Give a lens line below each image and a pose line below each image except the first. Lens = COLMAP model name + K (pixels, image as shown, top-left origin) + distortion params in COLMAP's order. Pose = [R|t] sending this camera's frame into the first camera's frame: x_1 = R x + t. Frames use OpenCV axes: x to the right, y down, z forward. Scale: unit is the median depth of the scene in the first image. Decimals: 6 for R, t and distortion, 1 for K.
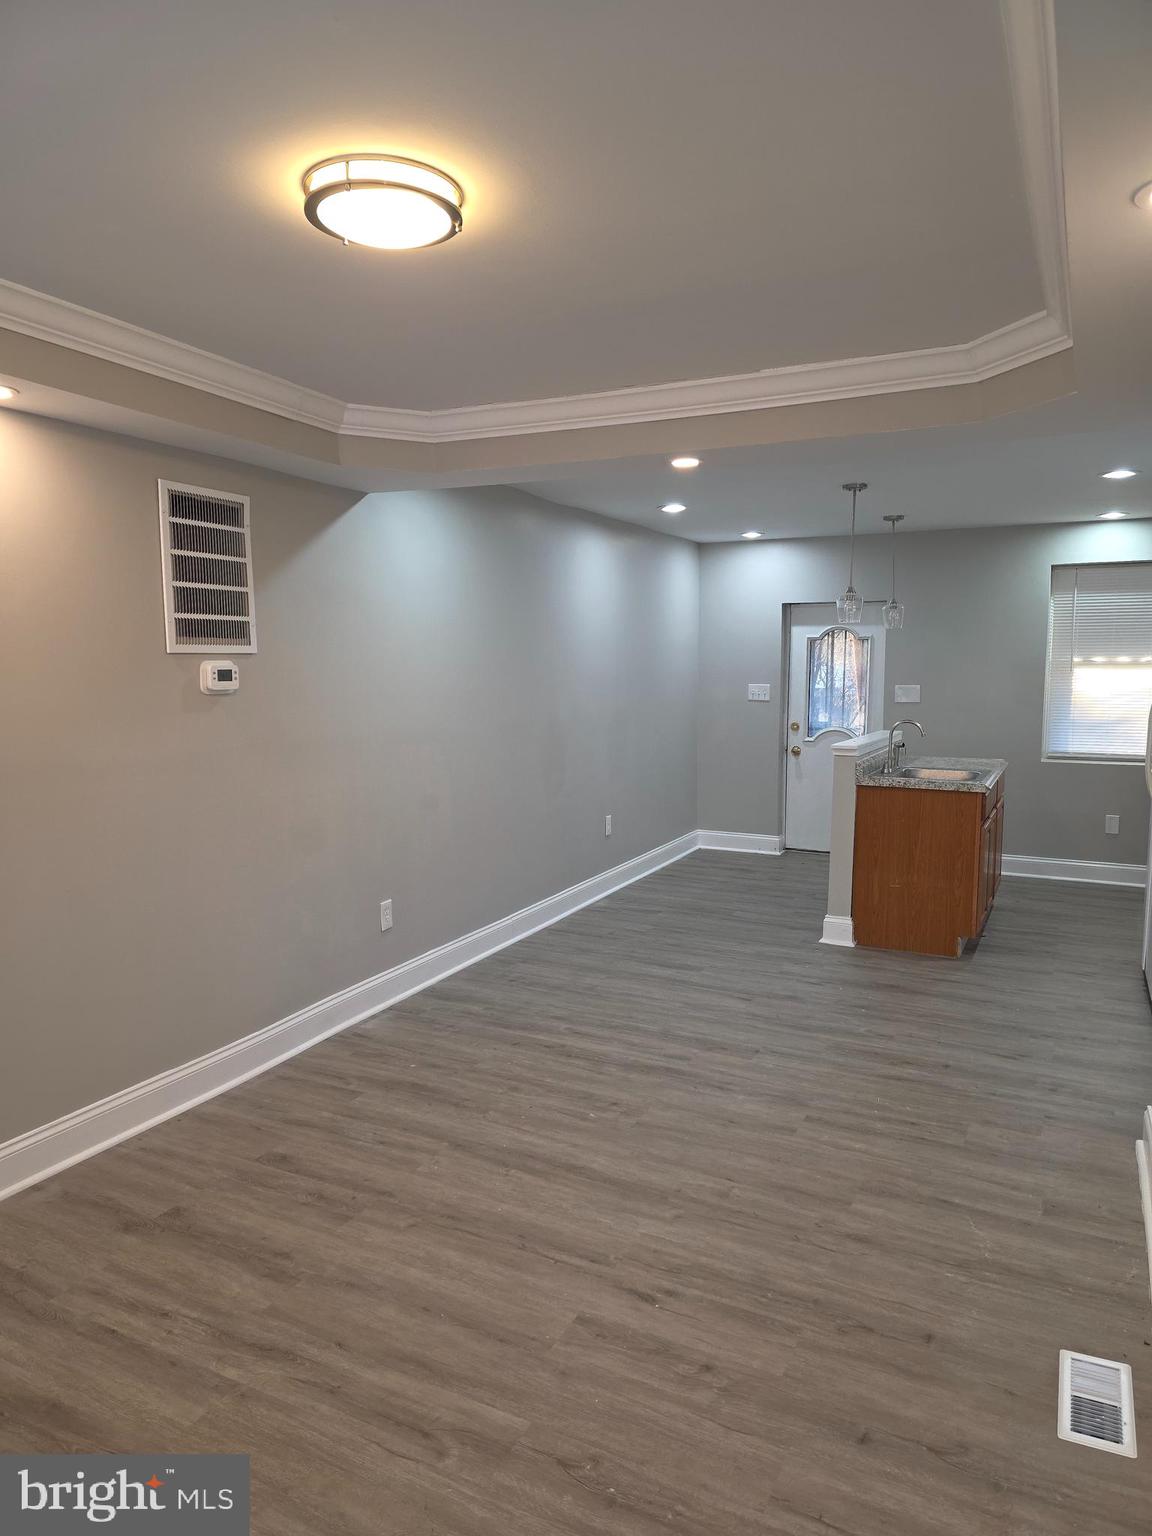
lens RADIAL K [[1029.5, 0, 578.7], [0, 1029.5, 771.1], [0, 0, 1]] dist [0.059939, -0.012724]
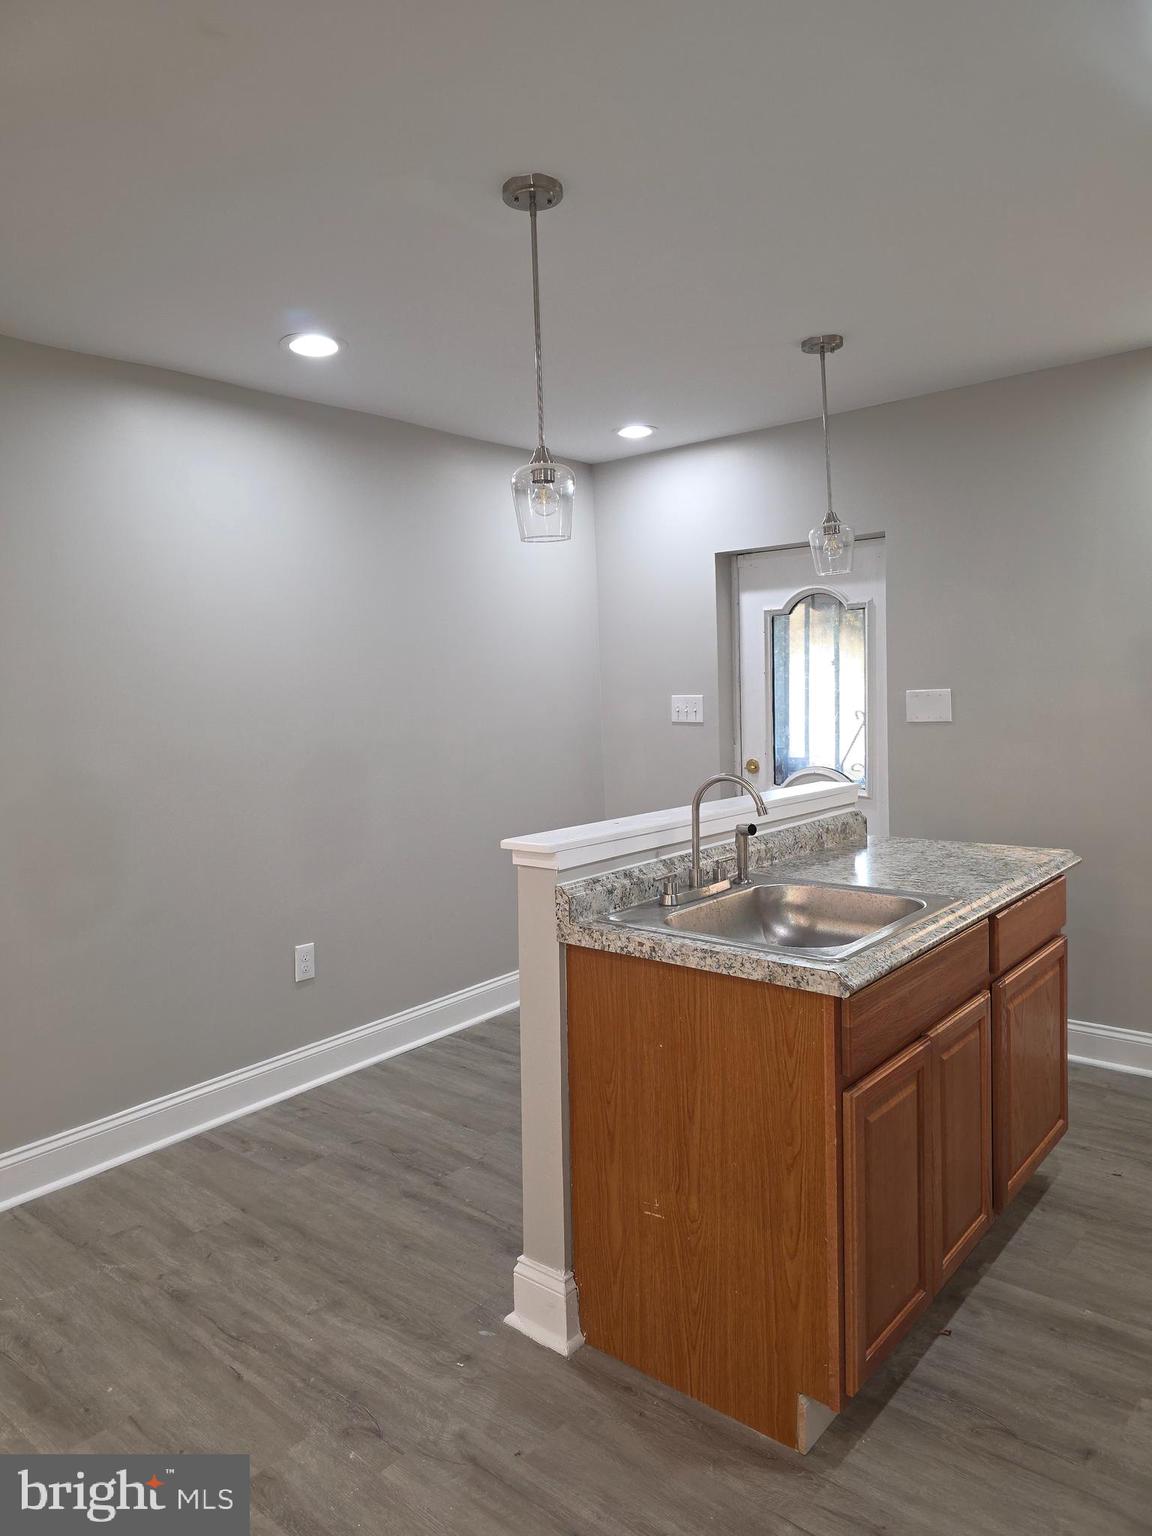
lens RADIAL K [[1029.5, 0, 574.0], [0, 1029.5, 765.1], [0, 0, 1]] dist [0.059939, -0.012724]
pose [[0.970198, -0.015333, -0.241830, 0.305274], [0.009738, 0.999657, -0.024316, -0.037360], [0.242120, 0.021236, 0.970014, 0.505282]]
